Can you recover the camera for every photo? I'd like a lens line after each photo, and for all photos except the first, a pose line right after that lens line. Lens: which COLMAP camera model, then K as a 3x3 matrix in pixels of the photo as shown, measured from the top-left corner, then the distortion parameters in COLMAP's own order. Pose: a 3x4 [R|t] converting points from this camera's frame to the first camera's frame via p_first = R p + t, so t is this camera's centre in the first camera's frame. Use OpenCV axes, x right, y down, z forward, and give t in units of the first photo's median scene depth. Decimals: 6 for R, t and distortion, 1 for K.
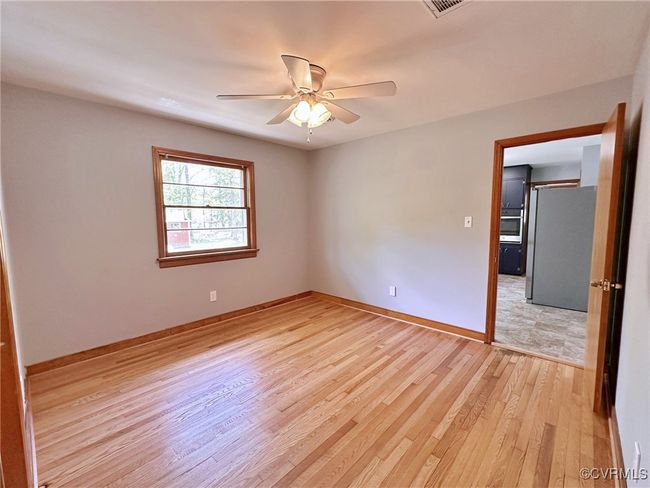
lens RADIAL K [[276.4, 0, 325.0], [0, 276.4, 244.0], [0, 0, 1]] dist [-0.002855, -0.000179]
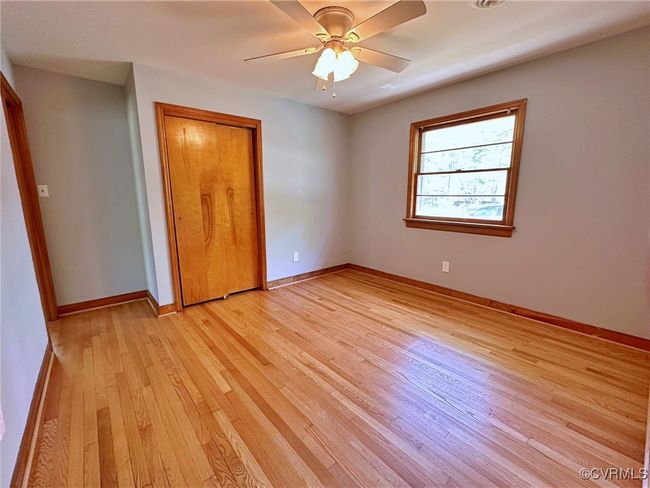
lens RADIAL K [[276.4, 0, 325.0], [0, 276.4, 244.0], [0, 0, 1]] dist [-0.002855, -0.000179]
pose [[-0.097567, 0.186636, -0.977572, 0.539074], [-0.088088, 0.976784, 0.195277, -0.037588], [0.991323, 0.105165, -0.078862, 0.626819]]
